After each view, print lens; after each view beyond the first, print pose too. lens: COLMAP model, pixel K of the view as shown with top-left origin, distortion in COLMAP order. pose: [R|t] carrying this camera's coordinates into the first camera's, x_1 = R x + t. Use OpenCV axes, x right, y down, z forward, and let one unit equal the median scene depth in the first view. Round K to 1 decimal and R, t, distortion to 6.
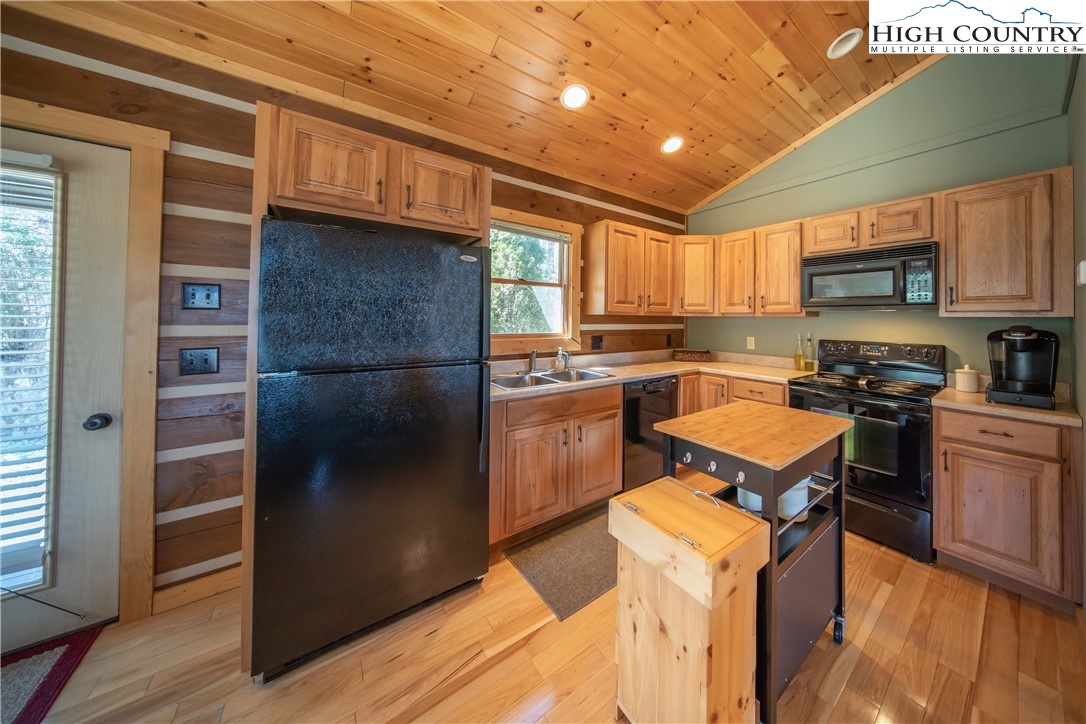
lens RADIAL K [[353.1, 0, 556.4], [0, 353.1, 310.2], [0, 0, 1]] dist [-0.004115, 0.000564]
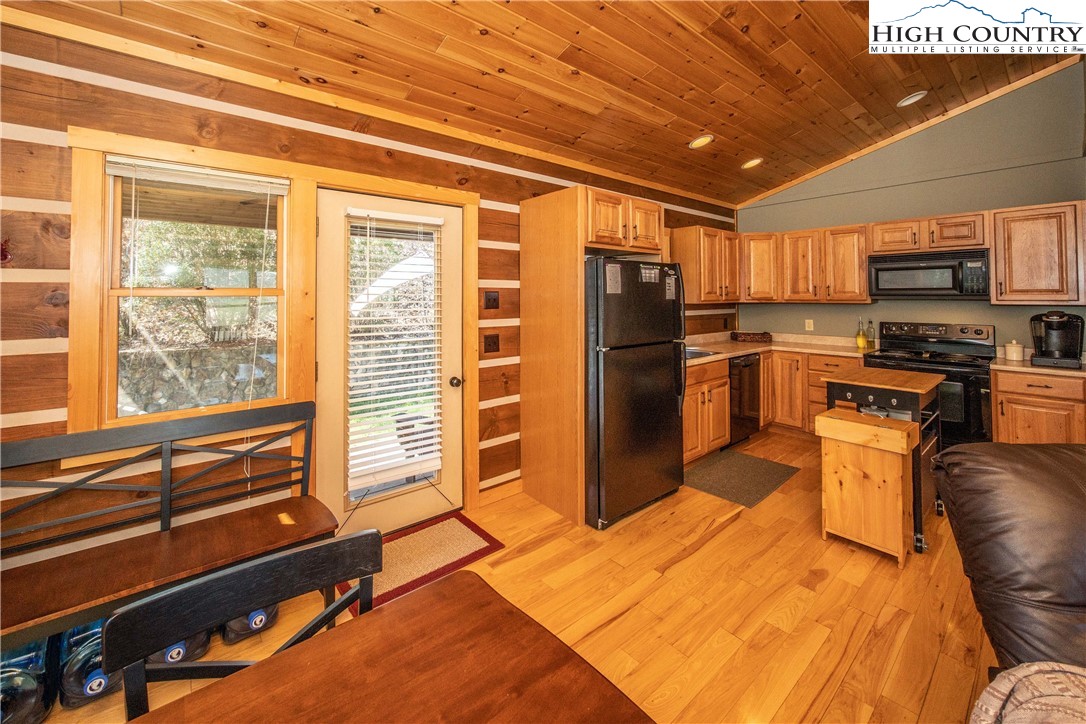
lens RADIAL K [[426.1, 0, 458.7], [0, 426.1, 286.0], [0, 0, 1]] dist [0.000648, 0.000302]
pose [[0.999628, -0.015847, -0.022175, -0.937919], [0.015743, 0.999864, -0.004854, -0.077856], [0.022249, 0.004503, 0.999742, -0.697666]]
